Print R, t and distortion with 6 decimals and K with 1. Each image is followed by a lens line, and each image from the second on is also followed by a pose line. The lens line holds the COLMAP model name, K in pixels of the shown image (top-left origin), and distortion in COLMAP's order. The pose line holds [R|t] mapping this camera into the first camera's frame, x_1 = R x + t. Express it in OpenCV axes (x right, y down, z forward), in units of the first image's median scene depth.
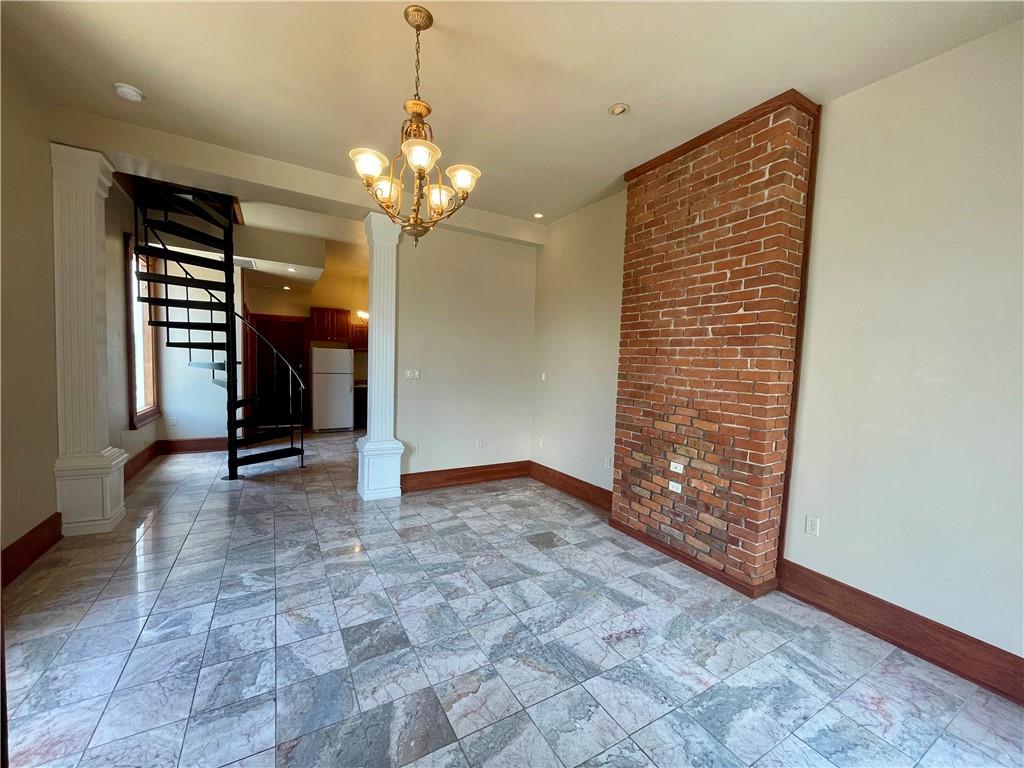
lens RADIAL K [[414.2, 0, 512.1], [0, 414.2, 389.6], [0, 0, 1]] dist [-0.004418, 0.002382]
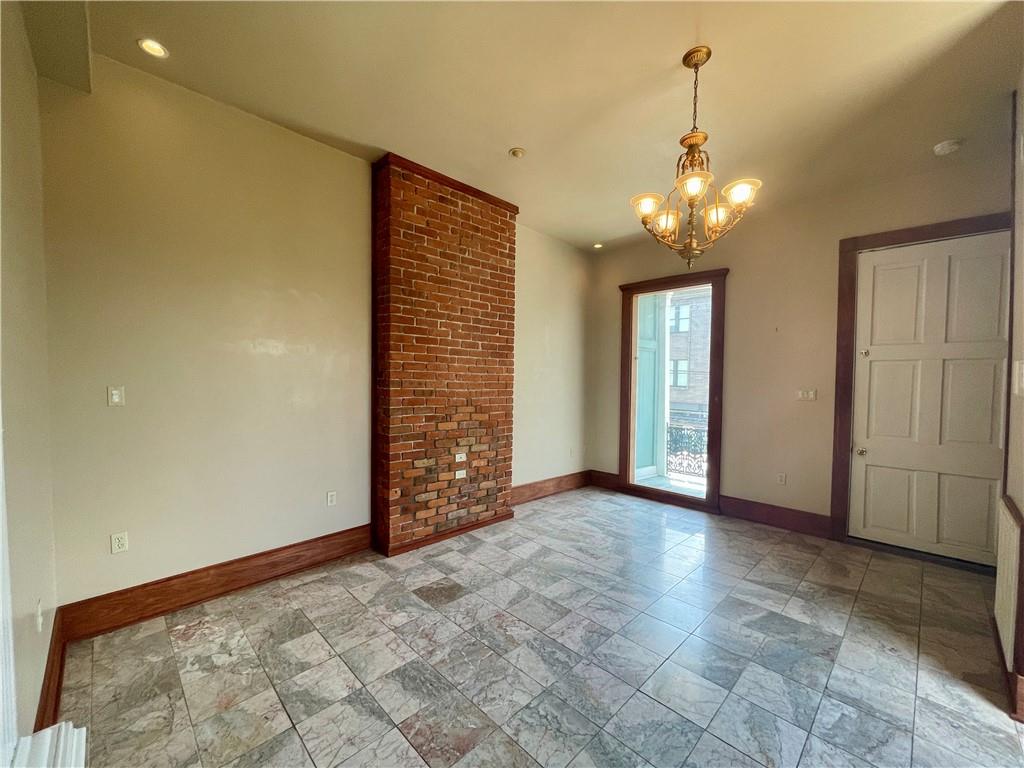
lens RADIAL K [[414.2, 0, 512.1], [0, 414.2, 389.6], [0, 0, 1]] dist [-0.004418, 0.002382]
pose [[-0.250579, -0.068826, 0.965646, -0.781919], [0.040129, 0.995874, 0.081394, -0.097586], [-0.967264, 0.059146, -0.246784, 1.158433]]
